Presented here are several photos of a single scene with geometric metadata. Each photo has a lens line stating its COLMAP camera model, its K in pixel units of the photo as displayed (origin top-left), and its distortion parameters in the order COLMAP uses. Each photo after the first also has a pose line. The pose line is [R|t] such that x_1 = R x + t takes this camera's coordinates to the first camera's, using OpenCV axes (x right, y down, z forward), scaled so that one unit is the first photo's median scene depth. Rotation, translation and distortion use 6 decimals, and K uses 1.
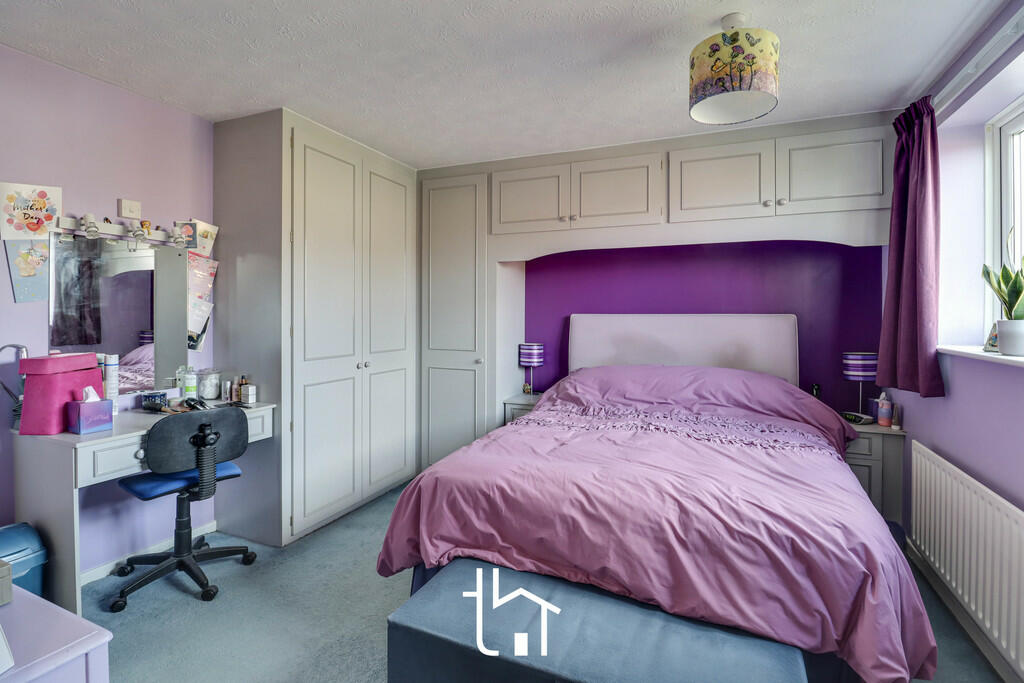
lens RADIAL K [[469.0, 0, 516.8], [0, 469.0, 304.0], [0, 0, 1]] dist [-0.000257, -0.000143]
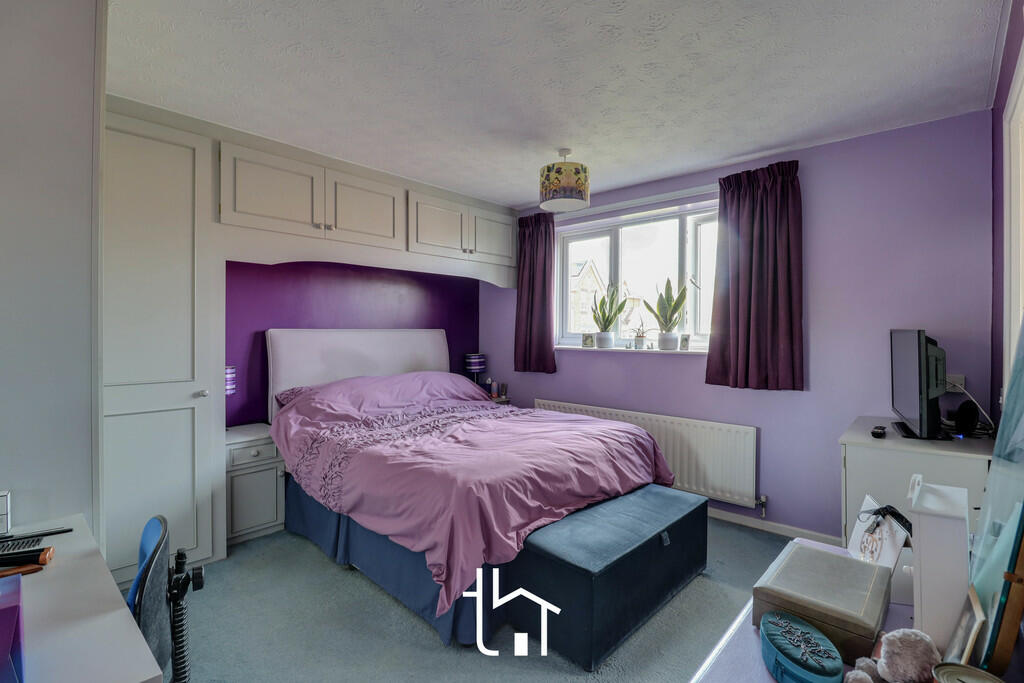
lens RADIAL K [[493.5, 0, 484.5], [0, 493.5, 322.2], [0, 0, 1]] dist [-0.000797, -0.000443]
pose [[0.356766, 0.013416, 0.934098, -0.787118], [-0.021060, 0.999758, -0.006315, 0.007852], [-0.933957, -0.017419, 0.356962, 0.395506]]
